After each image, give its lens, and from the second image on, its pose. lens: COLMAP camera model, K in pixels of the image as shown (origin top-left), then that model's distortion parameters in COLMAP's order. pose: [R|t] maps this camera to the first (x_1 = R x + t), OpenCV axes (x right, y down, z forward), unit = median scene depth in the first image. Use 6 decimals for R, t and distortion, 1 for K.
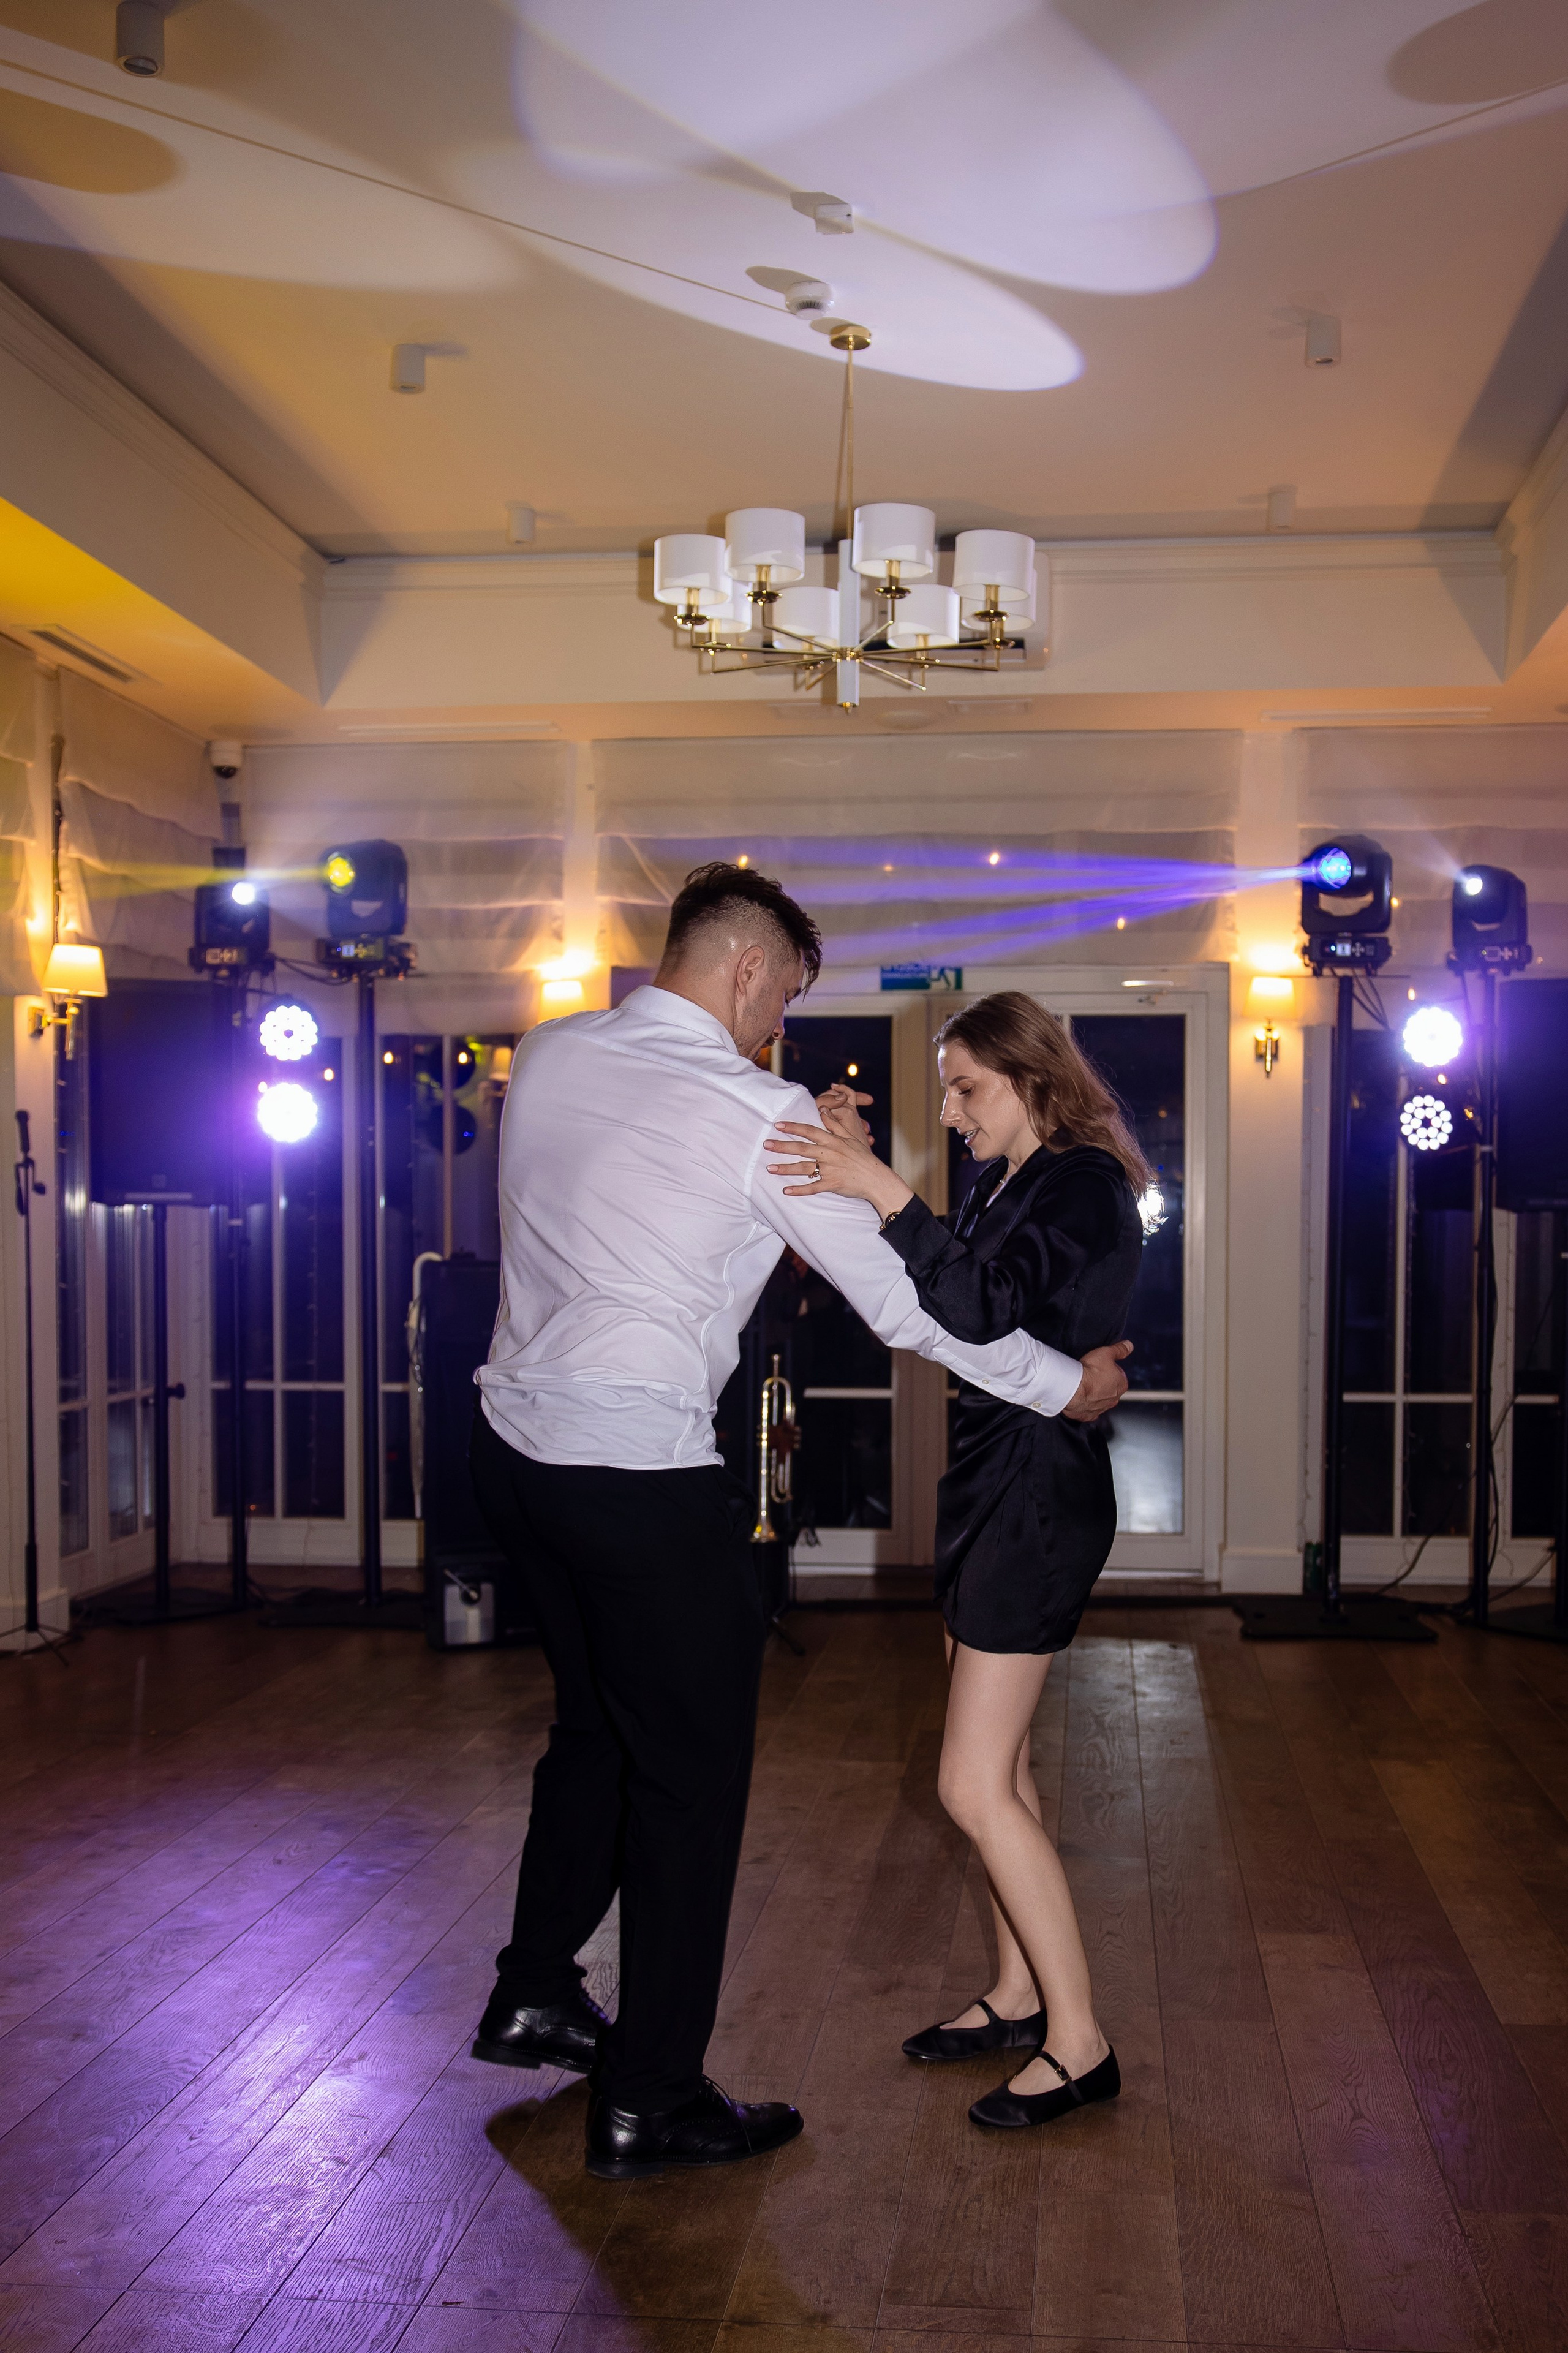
lens RADIAL K [[2319.4, 0, 879.8], [0, 2319.4, 1323.4], [0, 0, 1]] dist [-0.024767, -0.000621]
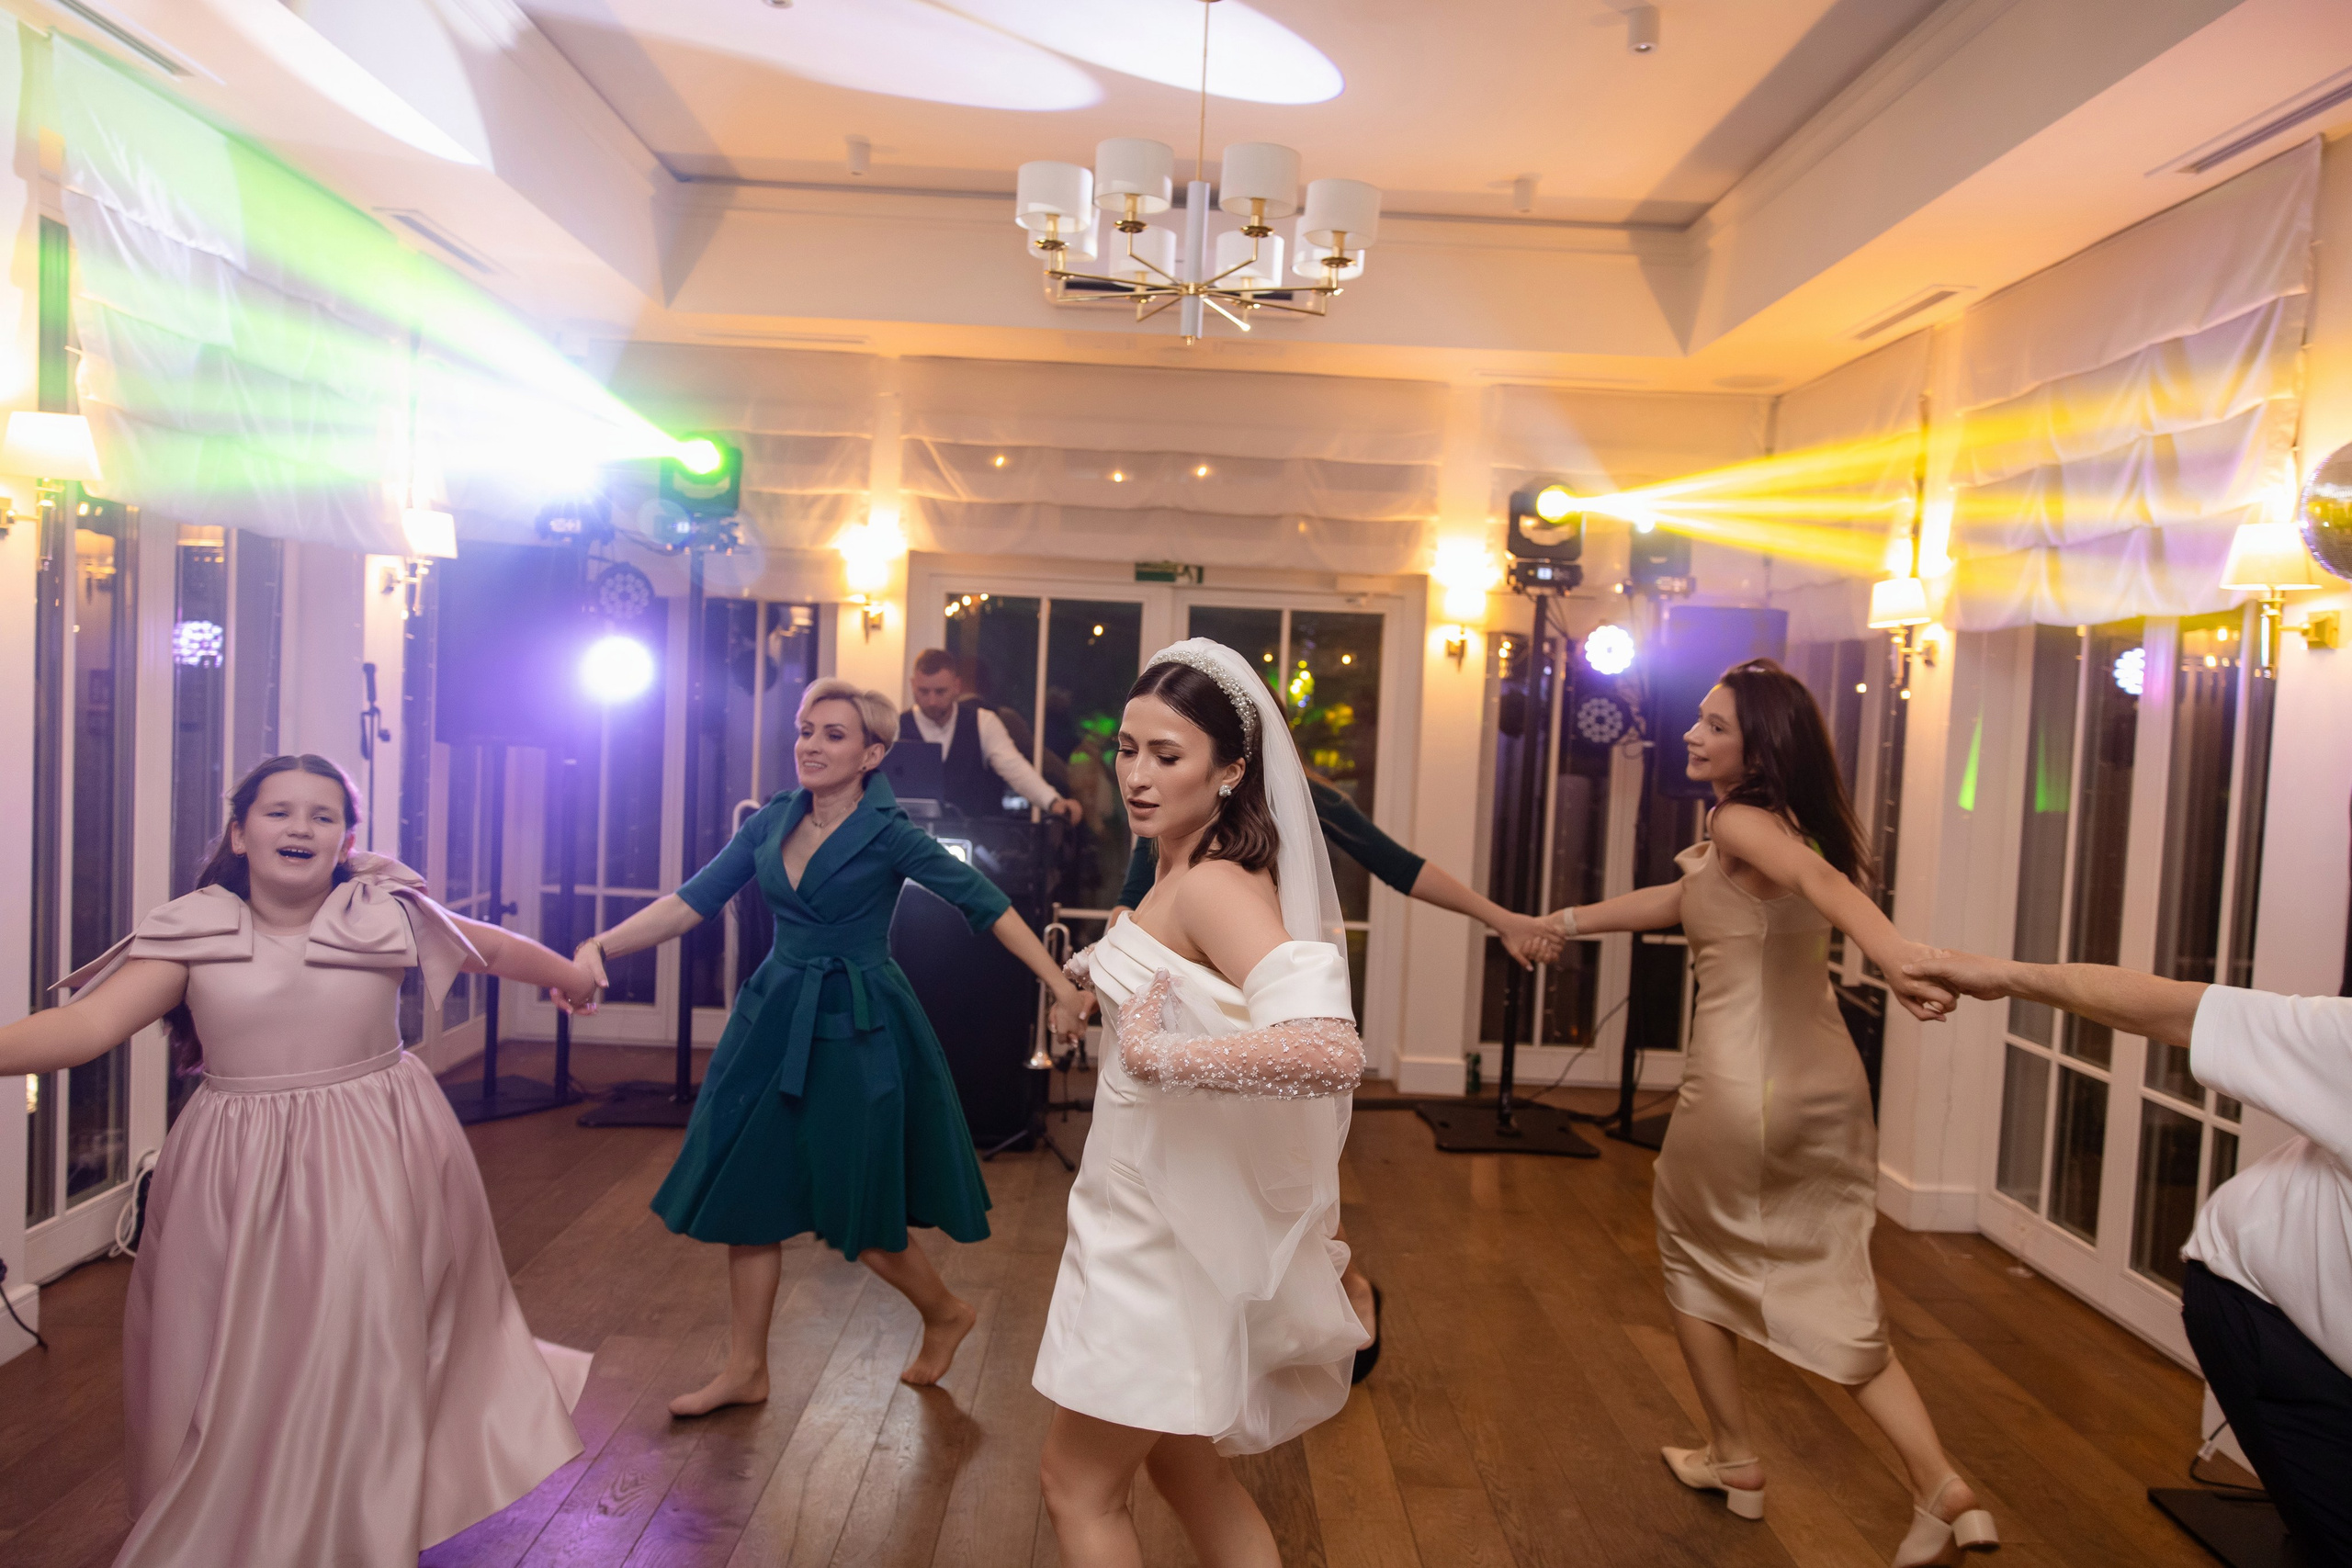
lens RADIAL K [[1561.6, 0, 1173.0], [0, 1561.6, 774.6], [0, 0, 1]] dist [-0.001467, 0.000151]
pose [[0.993902, 0.038639, 0.103279, -0.066629], [-0.039105, 0.999232, 0.002490, -0.052189], [-0.103103, -0.006514, 0.994649, 0.219260]]
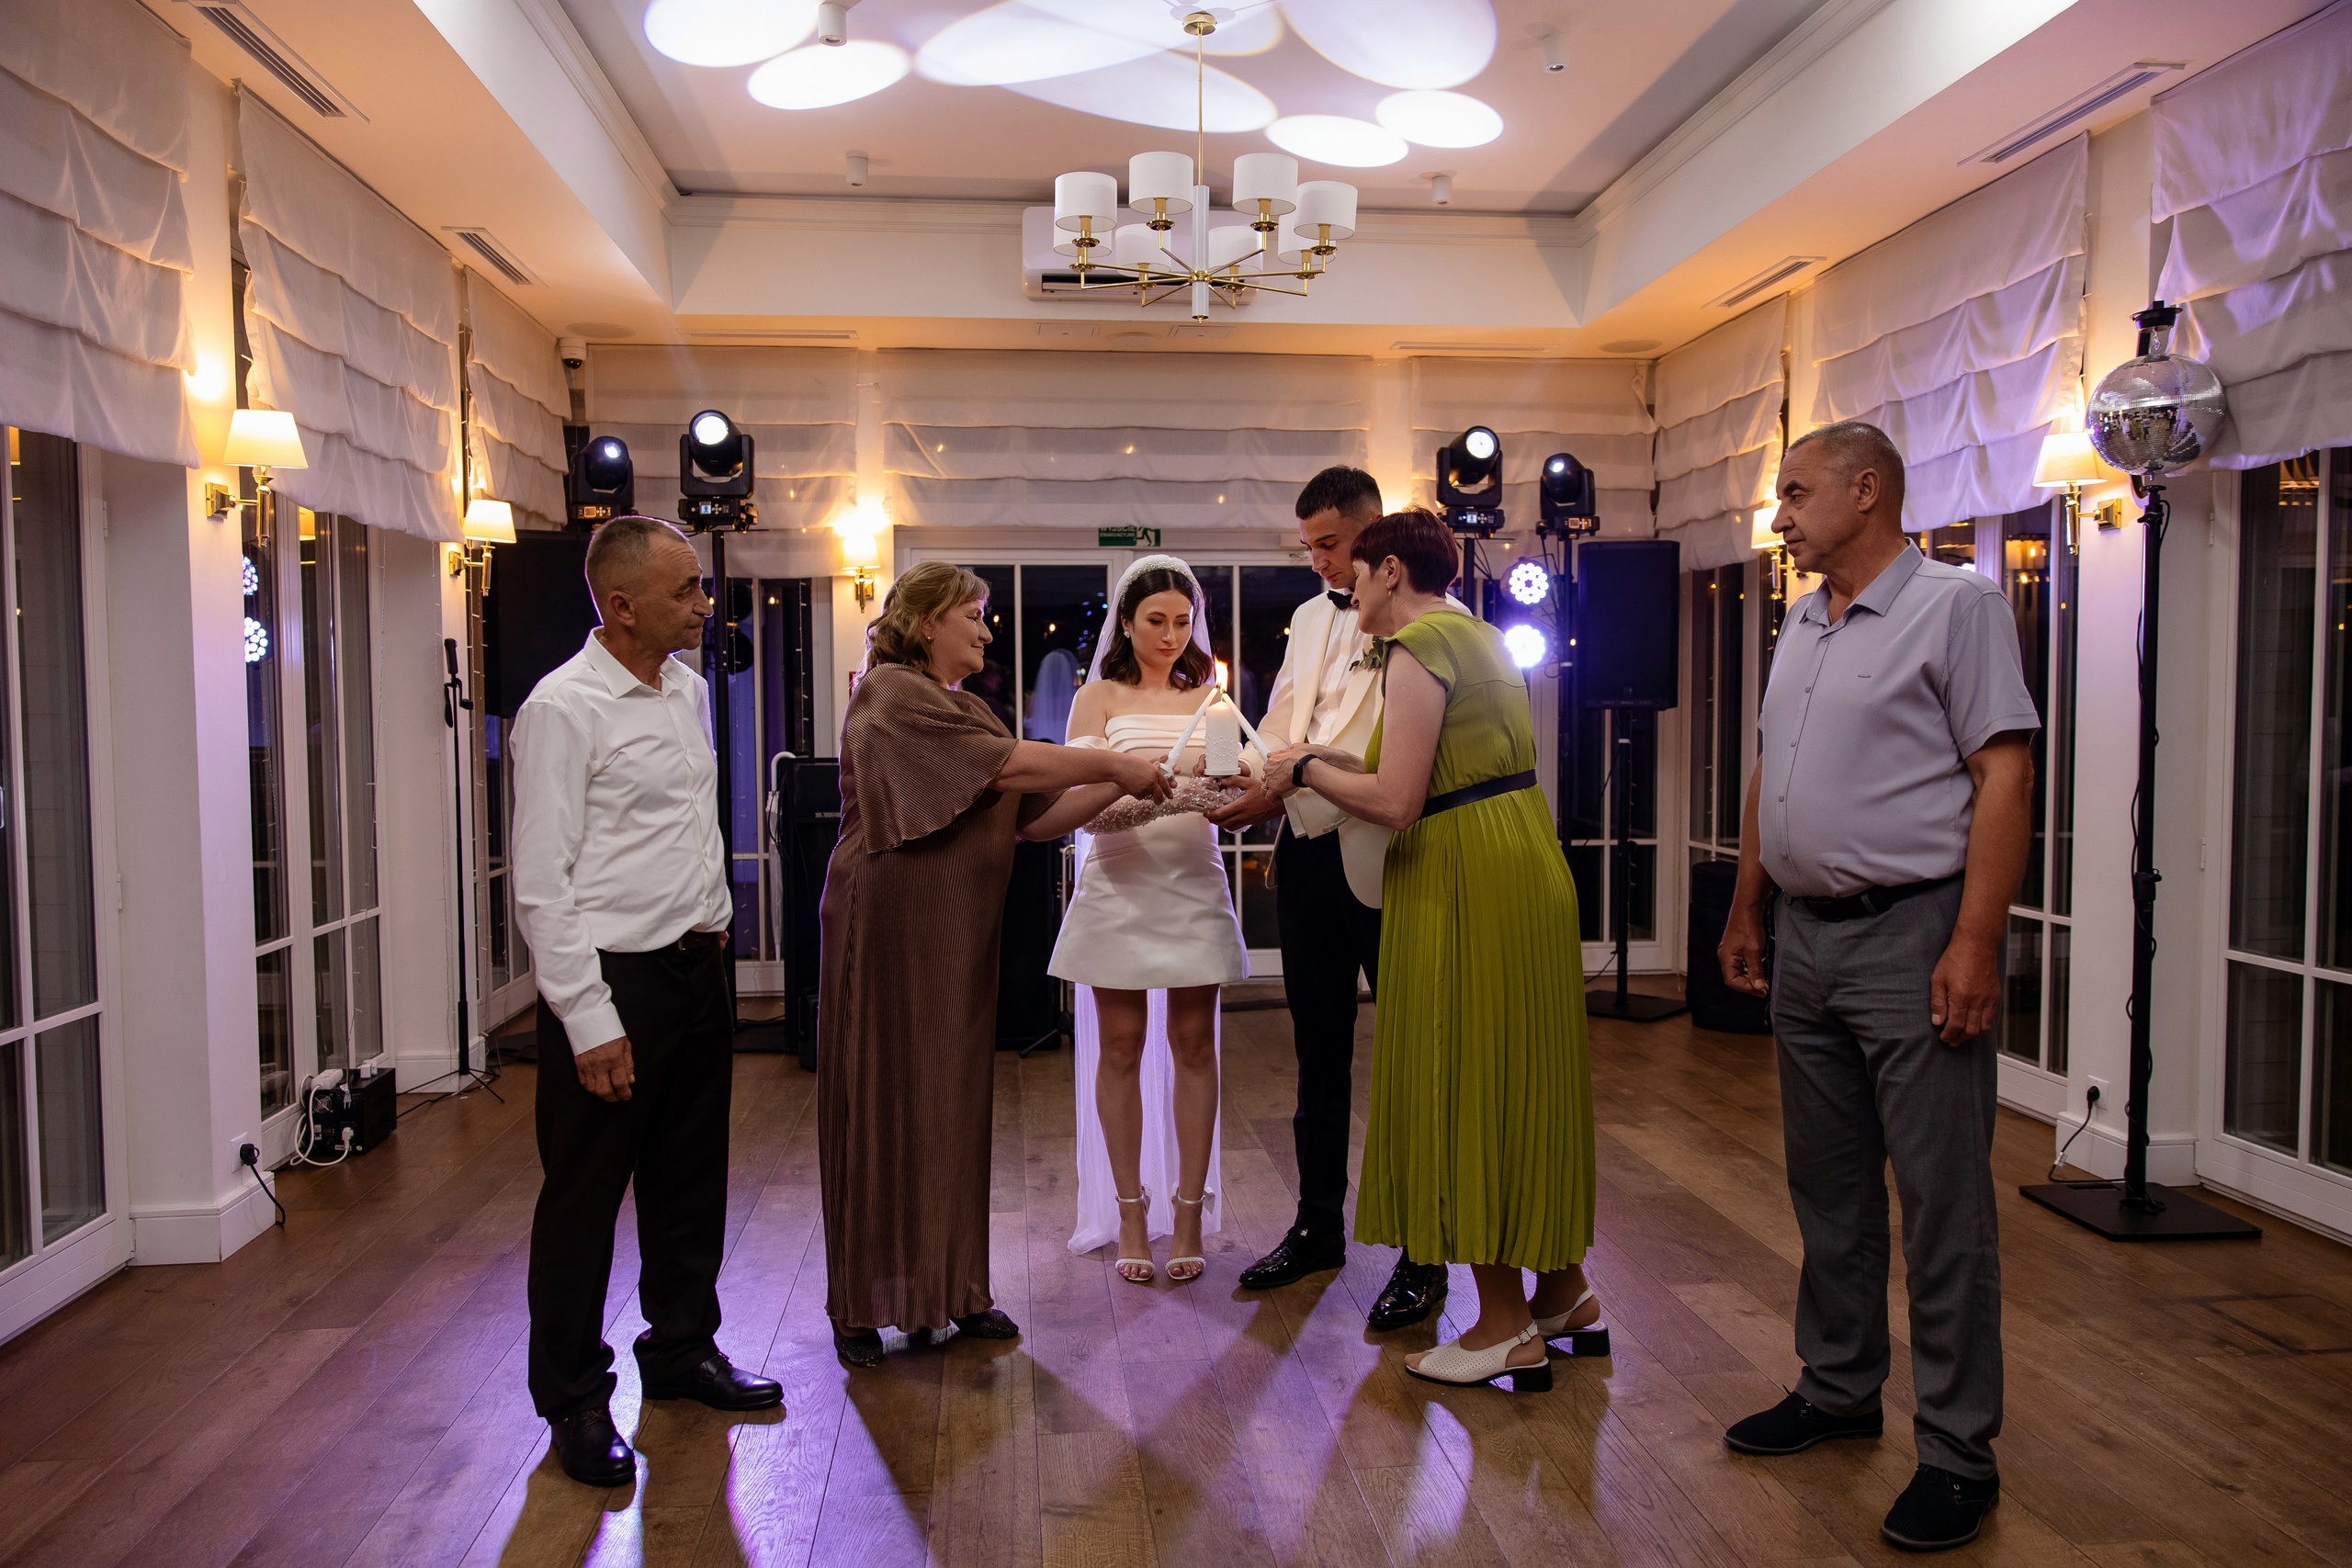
lens RADIAL K [[1586.2, 0, 1167.1], [0, 1586.2, 778.2], [0, 0, 1]] dist [-0.001060, -0.003094]
pose [[0.981272, -0.018158, 0.191769, -0.154055], [0.018049, 0.999834, 0.002312, -0.014201], [-0.191779, 0.001193, 0.981437, 0.118580]]
